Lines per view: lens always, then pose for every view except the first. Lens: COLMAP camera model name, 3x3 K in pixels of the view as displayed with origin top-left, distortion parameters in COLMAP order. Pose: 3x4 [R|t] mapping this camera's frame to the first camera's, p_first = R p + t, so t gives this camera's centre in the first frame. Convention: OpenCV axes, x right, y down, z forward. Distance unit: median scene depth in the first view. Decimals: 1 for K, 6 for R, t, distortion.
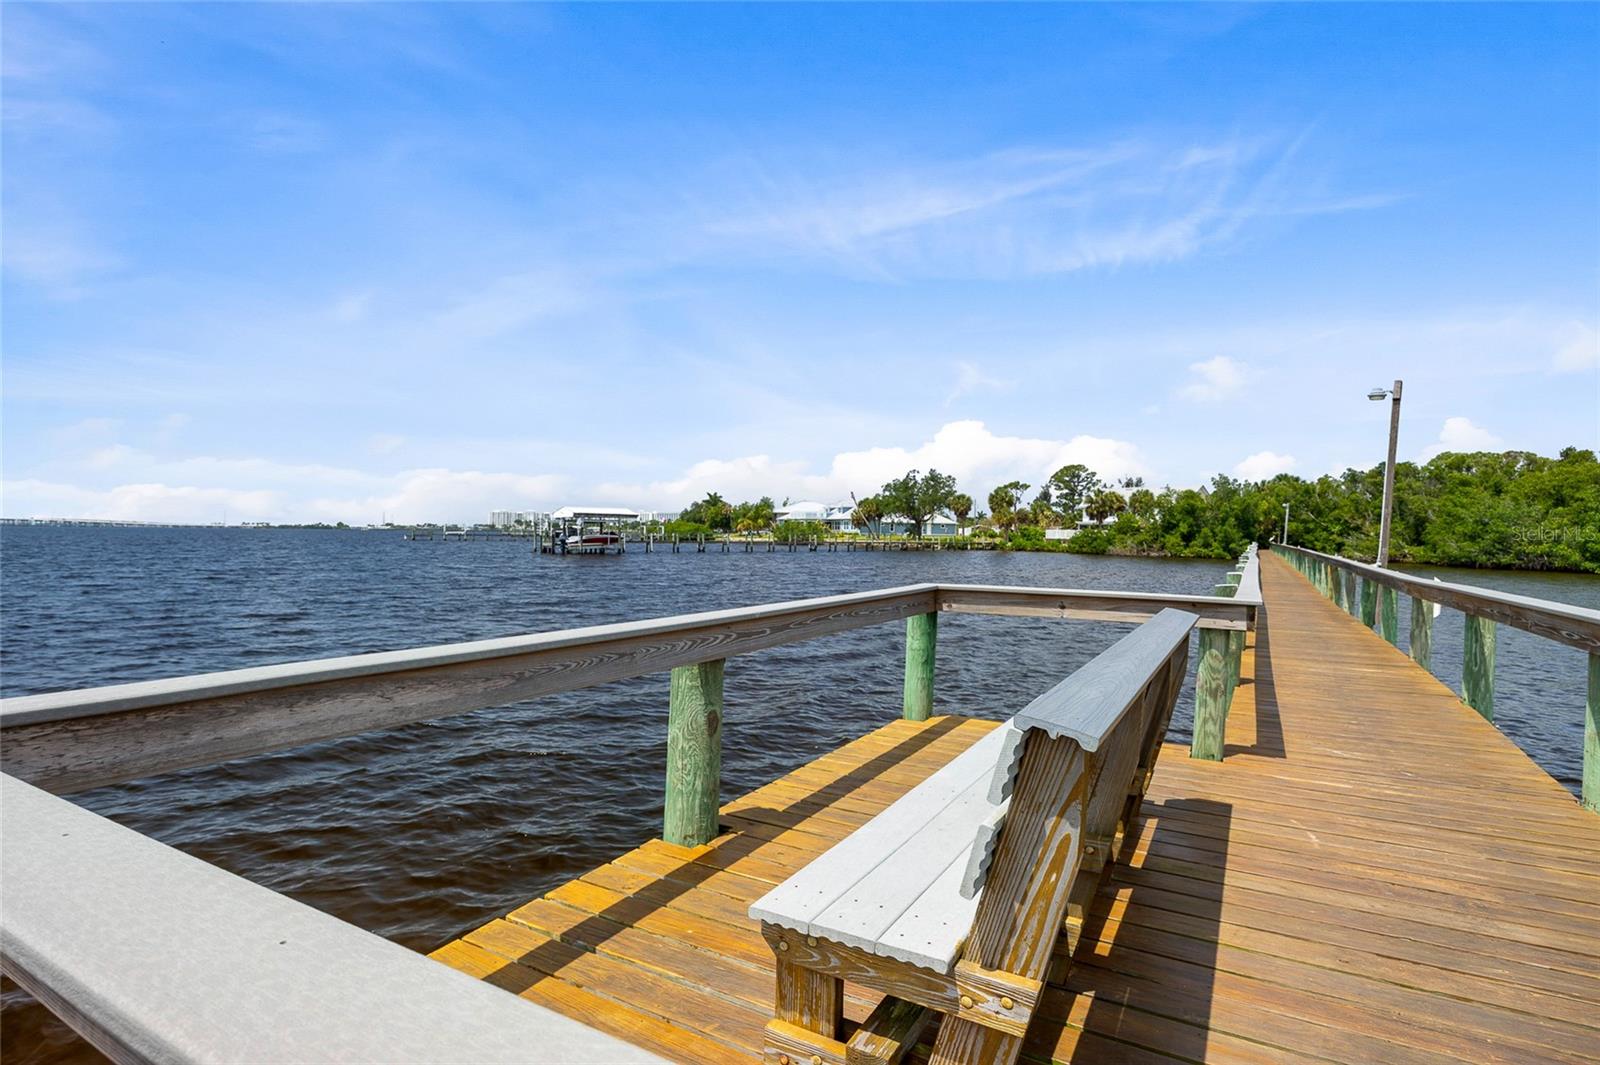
lens RADIAL K [[804.8, 0, 800.0], [0, 804.8, 532.5], [0, 0, 1]] dist [-0.012461, -0.001228]
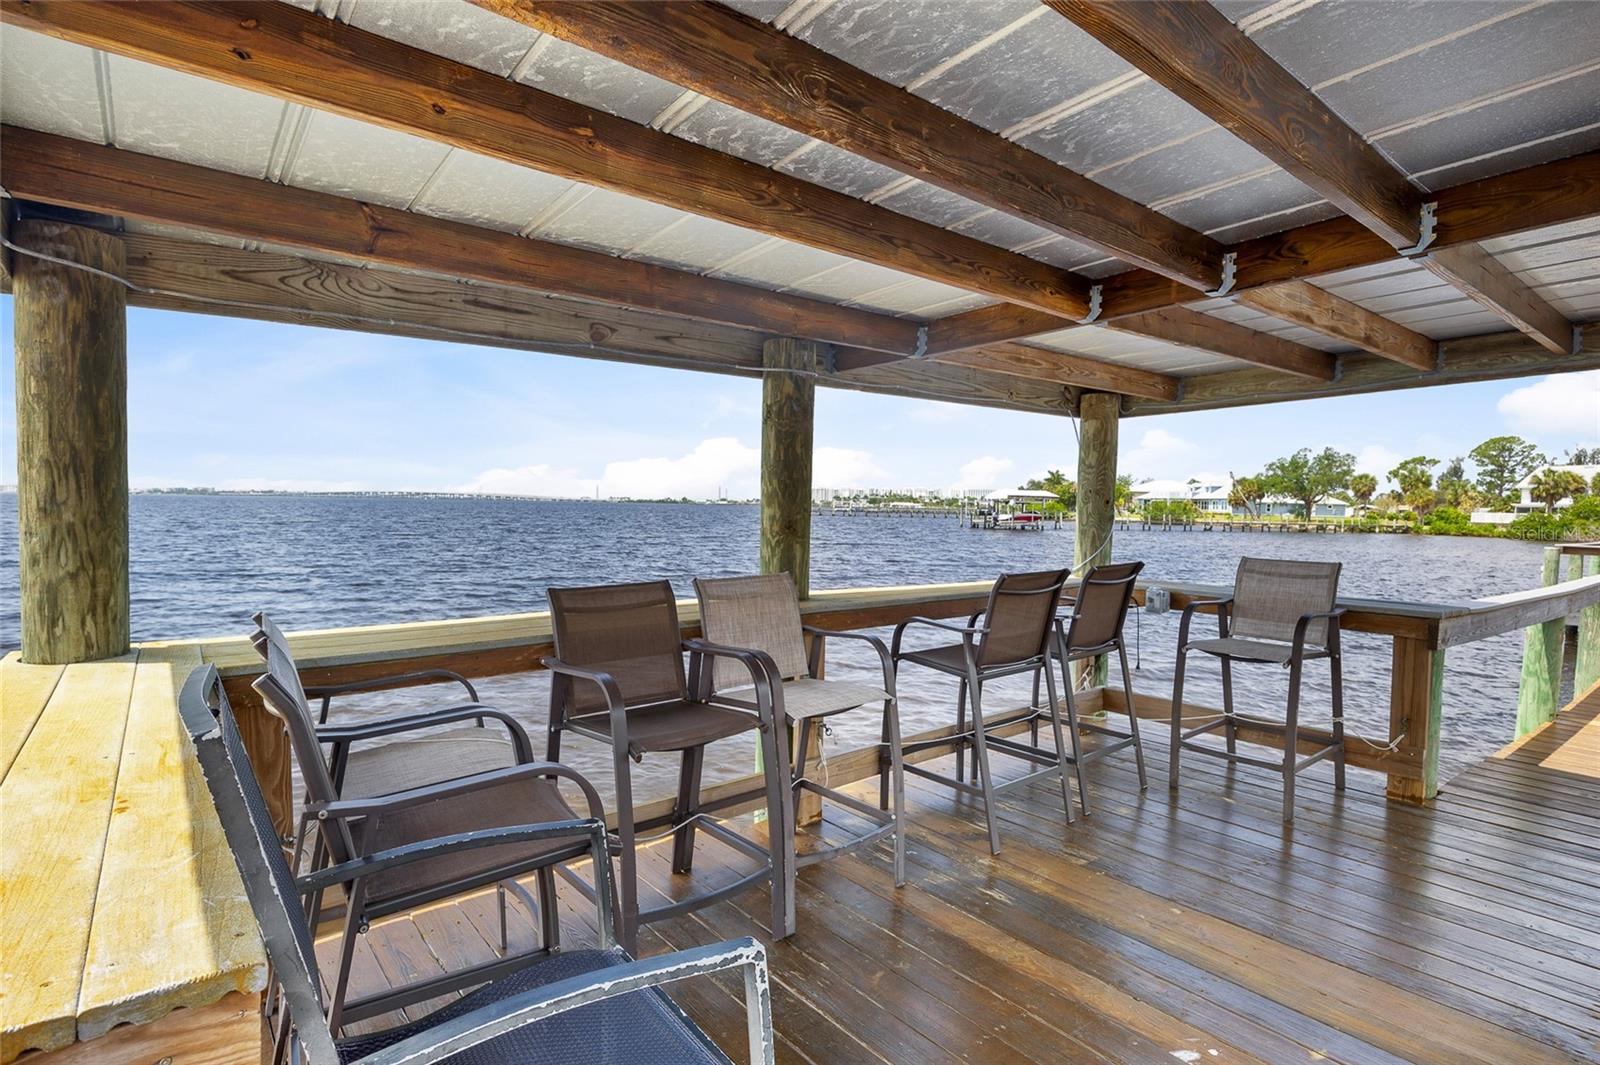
lens RADIAL K [[804.8, 0, 800.0], [0, 804.8, 532.5], [0, 0, 1]] dist [-0.012461, -0.001228]
pose [[0.927589, 0.020430, -0.373042, -0.055229], [-0.009510, 0.999471, 0.031092, -0.001331], [0.373480, -0.025293, 0.927293, -0.107884]]
